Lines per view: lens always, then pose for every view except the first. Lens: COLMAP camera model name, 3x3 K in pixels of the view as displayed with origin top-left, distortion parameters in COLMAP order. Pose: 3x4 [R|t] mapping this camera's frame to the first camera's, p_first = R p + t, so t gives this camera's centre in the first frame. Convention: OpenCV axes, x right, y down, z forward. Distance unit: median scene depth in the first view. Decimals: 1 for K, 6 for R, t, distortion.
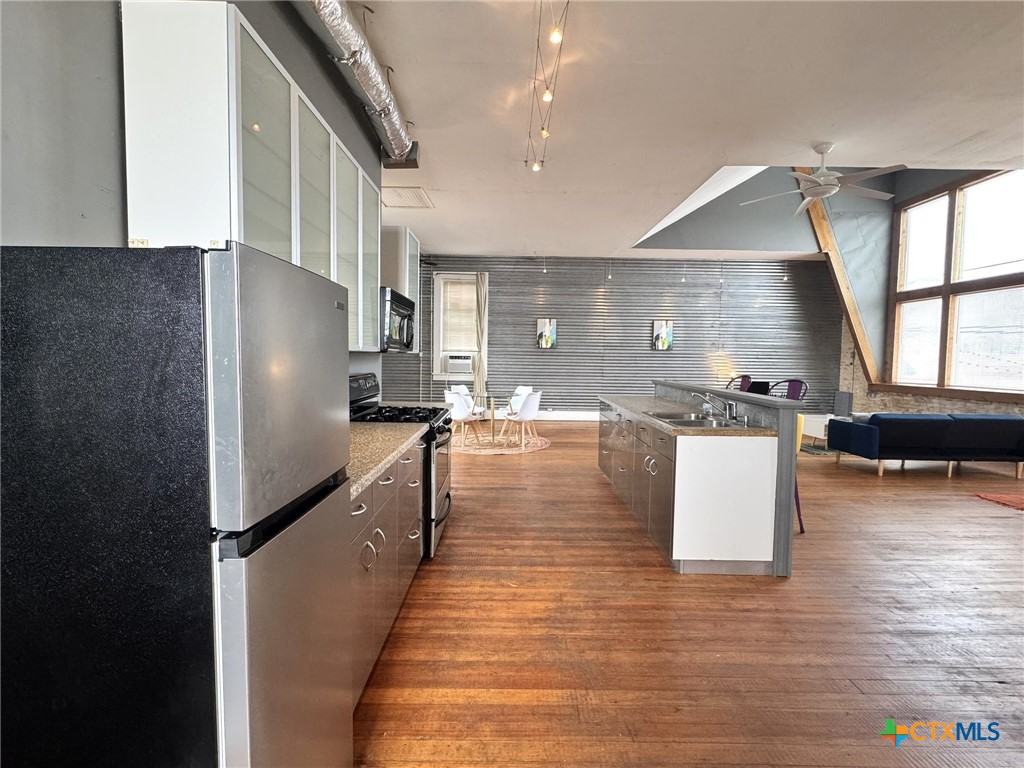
lens RADIAL K [[459.1, 0, 514.5], [0, 459.1, 385.3], [0, 0, 1]] dist [-0.002280, 0.000036]
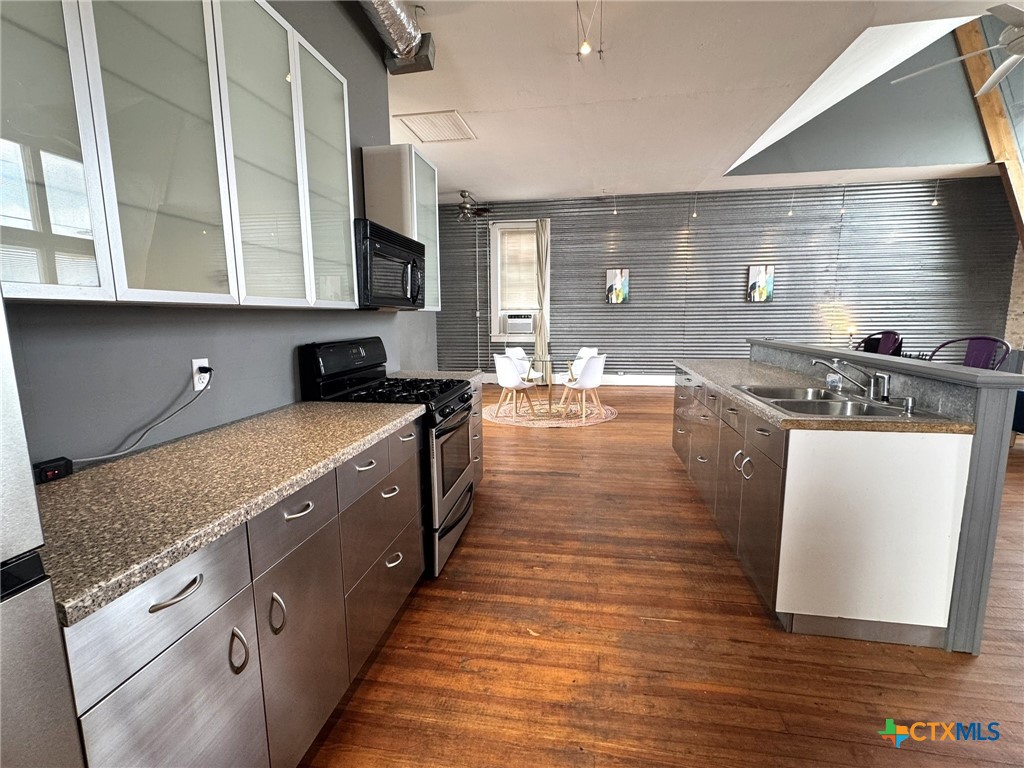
lens RADIAL K [[459.1, 0, 512.6], [0, 459.1, 385.2], [0, 0, 1]] dist [-0.002280, 0.000036]
pose [[0.984940, 0.002207, -0.172881, 0.031730], [0.012865, 0.996211, 0.086013, -0.004082], [0.172416, -0.086942, 0.981180, 0.117949]]
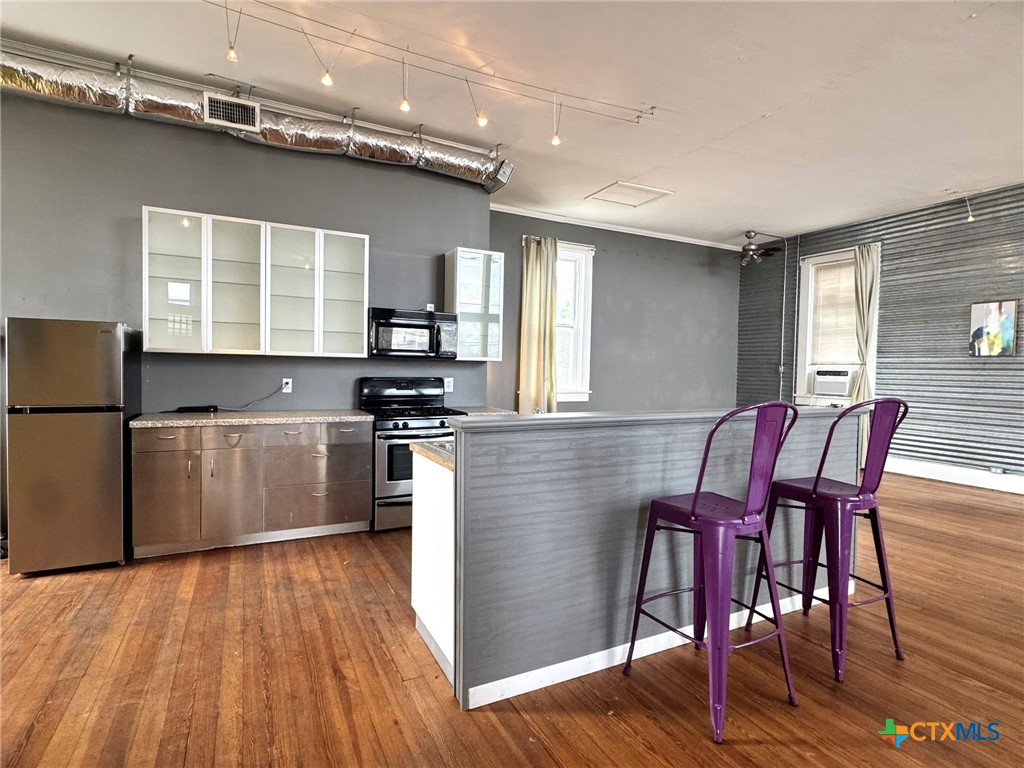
lens RADIAL K [[524.1, 0, 511.6], [0, 524.1, 386.2], [0, 0, 1]] dist [-0.001063, -0.000825]
pose [[0.449149, 0.021884, -0.893189, 0.472999], [-0.066125, 0.997772, -0.008806, -0.002721], [0.891007, 0.063018, 0.449595, 0.274631]]
